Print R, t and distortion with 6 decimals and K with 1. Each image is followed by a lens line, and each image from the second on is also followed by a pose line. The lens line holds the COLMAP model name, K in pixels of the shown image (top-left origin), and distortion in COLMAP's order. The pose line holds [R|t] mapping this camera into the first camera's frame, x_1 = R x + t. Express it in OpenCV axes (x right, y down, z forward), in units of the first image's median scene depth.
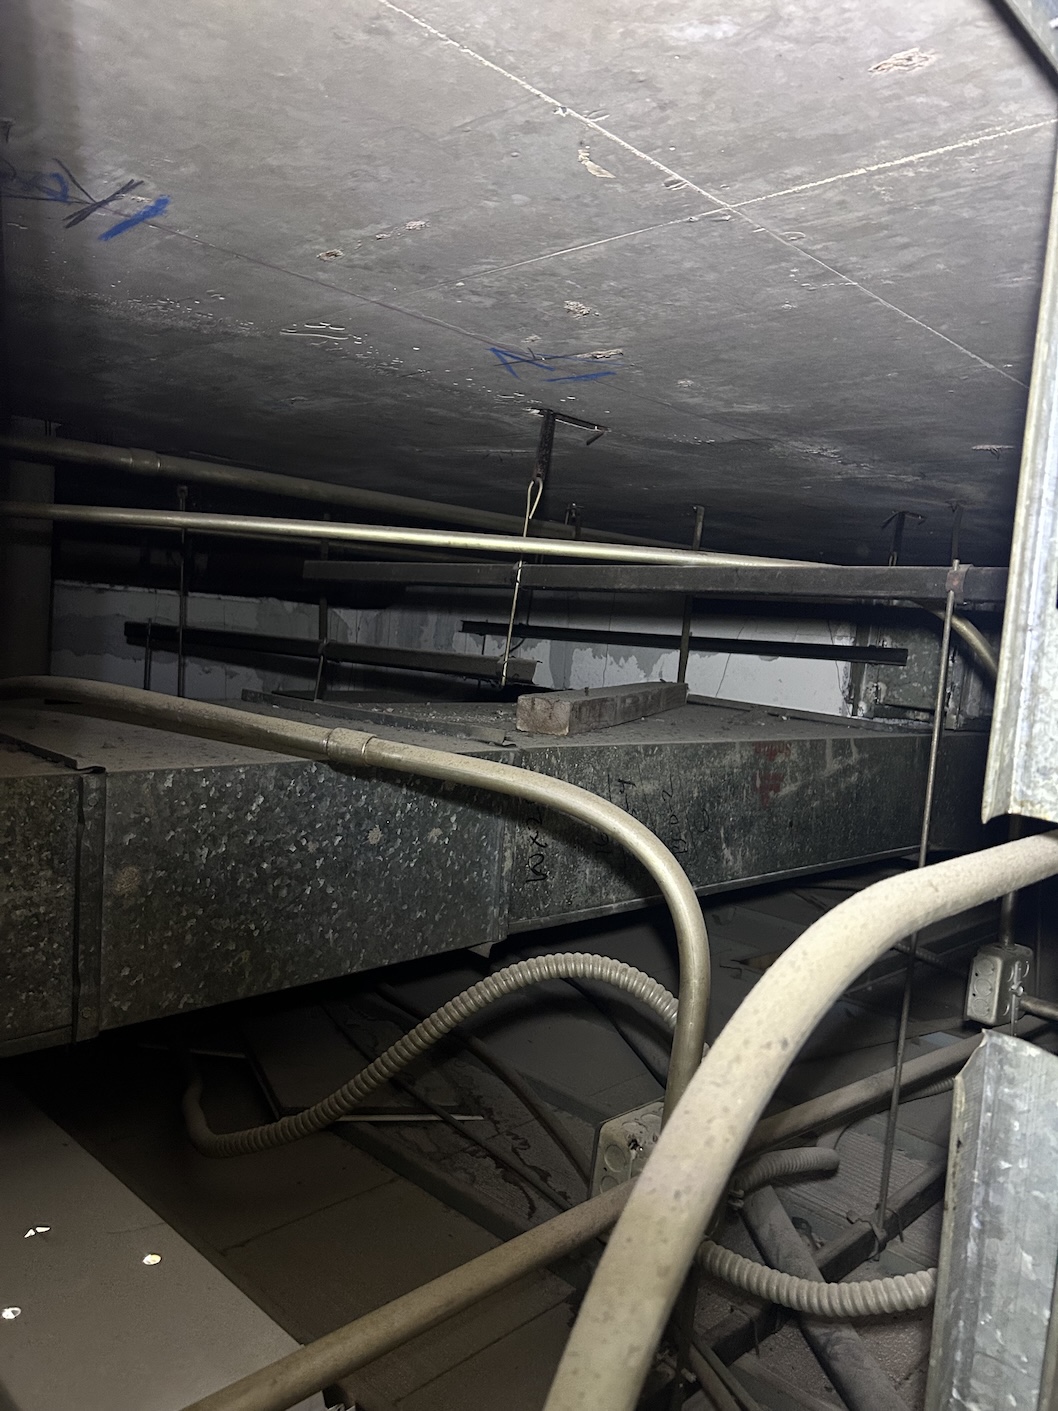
lens RADIAL K [[1044.9, 0, 530.7], [0, 1044.9, 706.5], [0, 0, 1]] dist [0.002568, -0.021894]
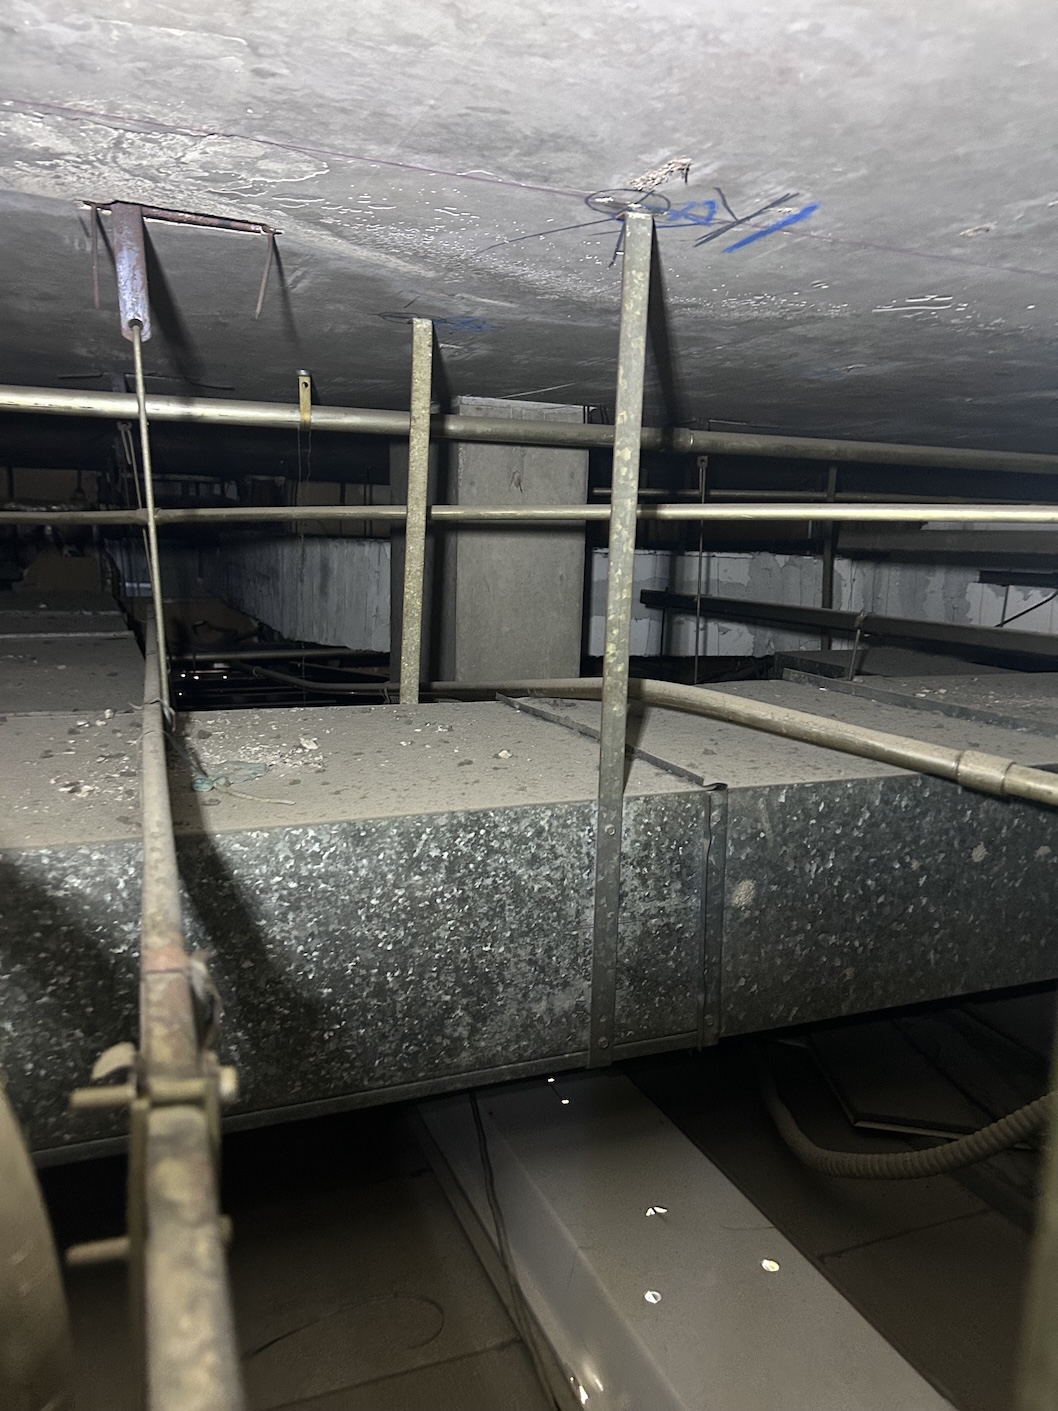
lens RADIAL K [[1044.9, 0, 519.6], [0, 1044.9, 705.7], [0, 0, 1]] dist [0.002568, -0.021894]
pose [[0.910025, 0.020161, -0.414063, -0.156828], [0.006410, 0.998013, 0.062680, -0.075755], [0.414504, -0.059695, 0.908087, -0.002230]]
